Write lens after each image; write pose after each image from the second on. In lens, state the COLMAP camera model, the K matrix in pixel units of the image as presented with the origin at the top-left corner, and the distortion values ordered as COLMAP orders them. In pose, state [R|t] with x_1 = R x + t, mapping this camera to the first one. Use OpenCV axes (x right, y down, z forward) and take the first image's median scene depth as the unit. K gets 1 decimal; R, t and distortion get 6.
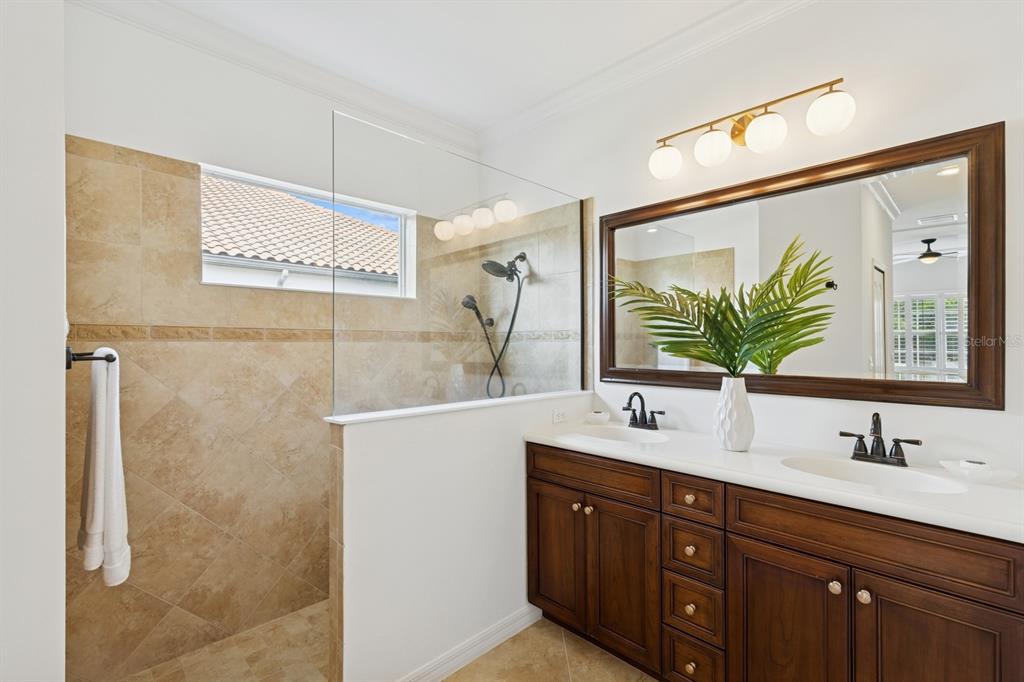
lens RADIAL K [[463.1, 0, 508.9], [0, 463.1, 343.0], [0, 0, 1]] dist [0.017340, 0.000125]
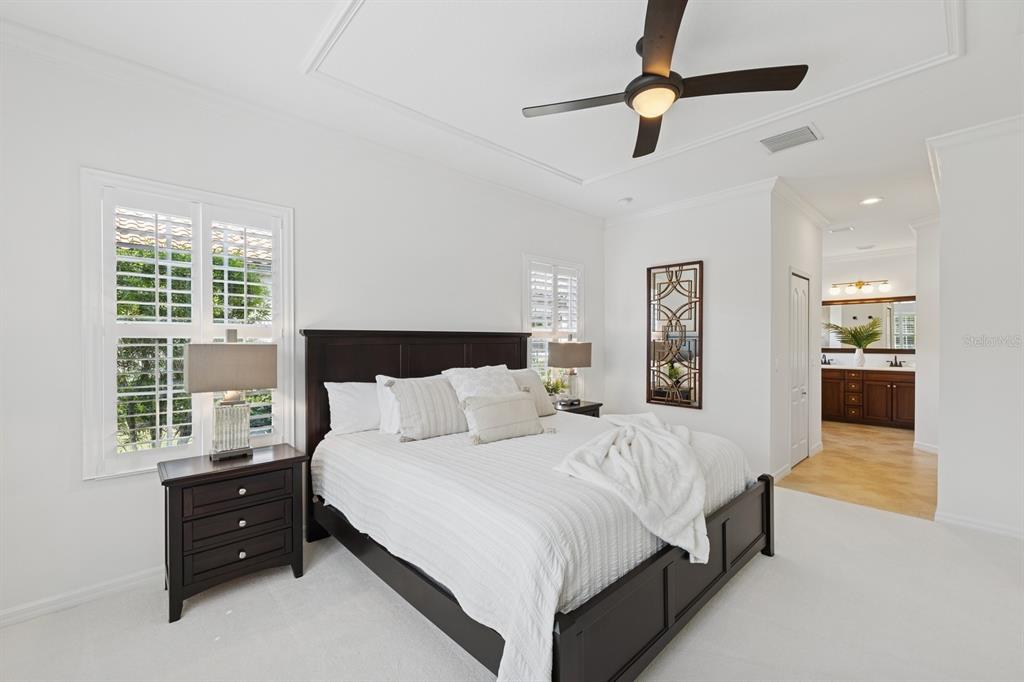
lens RADIAL K [[419.3, 0, 517.7], [0, 419.3, 340.5], [0, 0, 1]] dist [0.001551, 0.000864]
pose [[0.999496, 0.000936, -0.031716, -2.325888], [-0.000934, 1.000000, 0.000056, 0.002473], [0.031716, -0.000027, 0.999497, -2.697170]]
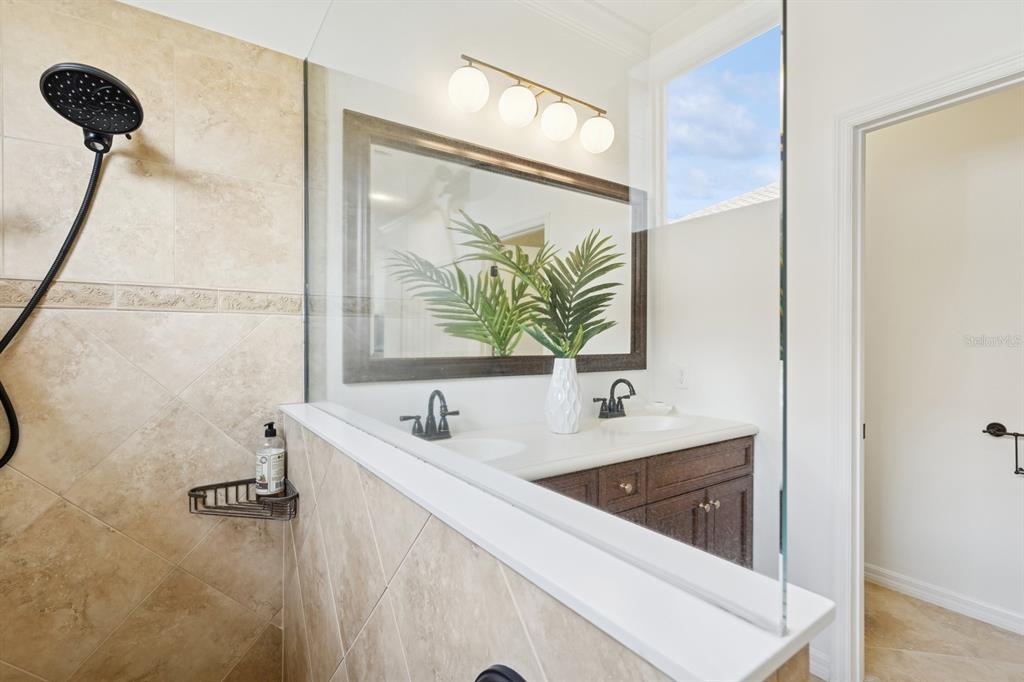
lens RADIAL K [[463.1, 0, 511.2], [0, 463.1, 342.3], [0, 0, 1]] dist [0.017340, 0.000125]
pose [[0.175352, 0.007217, 0.984479, -0.468503], [0.005622, 0.999949, -0.008332, 0.046702], [-0.984490, 0.006996, 0.175302, 0.901976]]
